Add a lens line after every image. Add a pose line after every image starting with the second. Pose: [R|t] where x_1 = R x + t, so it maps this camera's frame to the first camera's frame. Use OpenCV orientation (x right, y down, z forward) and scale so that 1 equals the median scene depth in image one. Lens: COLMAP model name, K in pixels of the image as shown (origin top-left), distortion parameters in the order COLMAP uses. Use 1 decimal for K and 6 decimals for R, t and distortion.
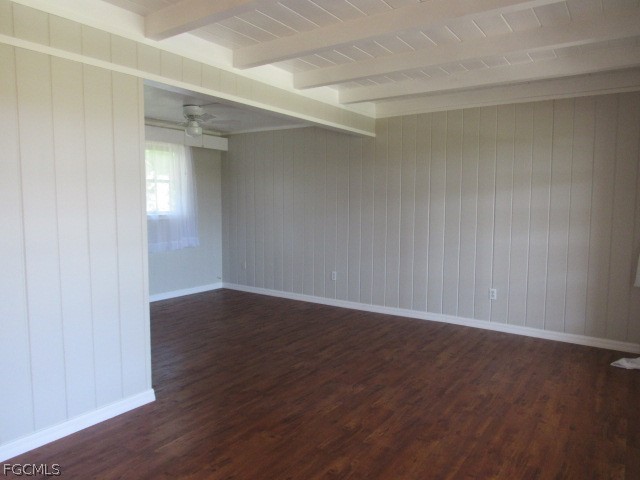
lens RADIAL K [[462.9, 0, 321.2], [0, 462.9, 241.1], [0, 0, 1]] dist [-0.022599, -0.002169]
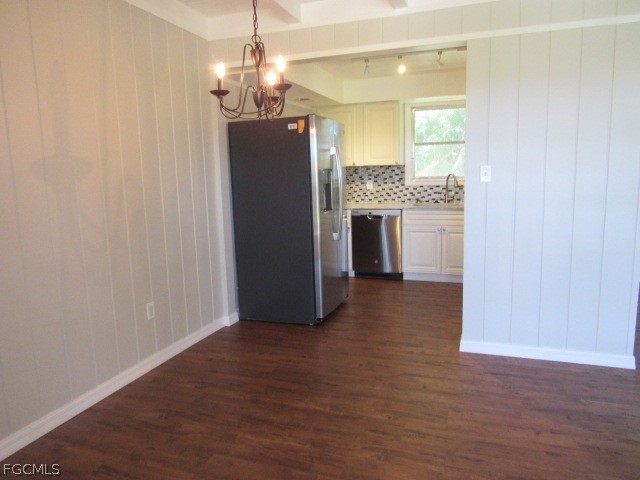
lens RADIAL K [[462.9, 0, 321.2], [0, 462.9, 241.1], [0, 0, 1]] dist [-0.022599, -0.002169]
pose [[0.252631, 0.128311, -0.959017, 0.350074], [-0.060480, 0.991324, 0.116702, 0.014677], [0.965671, 0.028519, 0.258199, 0.128243]]
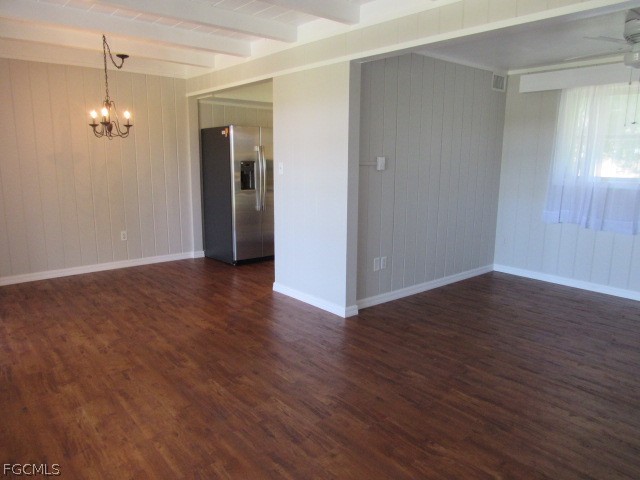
lens RADIAL K [[470.2, 0, 320.0], [0, 470.2, 240.0], [0, 0, 1]] dist [-0.015201, -0.001319]
pose [[-0.276375, 0.156557, -0.948213, 0.874310], [-0.093424, 0.977593, 0.188638, -0.106074], [0.956498, 0.140721, -0.255556, 1.263641]]
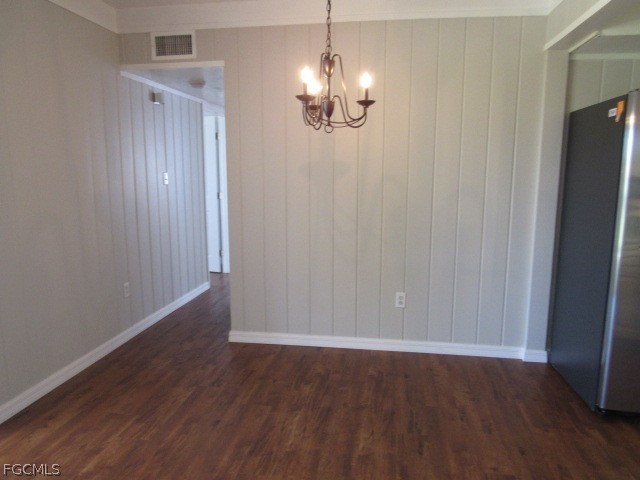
lens RADIAL K [[462.9, 0, 321.2], [0, 462.9, 241.1], [0, 0, 1]] dist [-0.022599, -0.002169]
pose [[-0.903476, 0.053826, -0.425245, -0.055462], [-0.050836, 0.971626, 0.230993, -0.077057], [0.425612, 0.230315, -0.875105, 0.886427]]
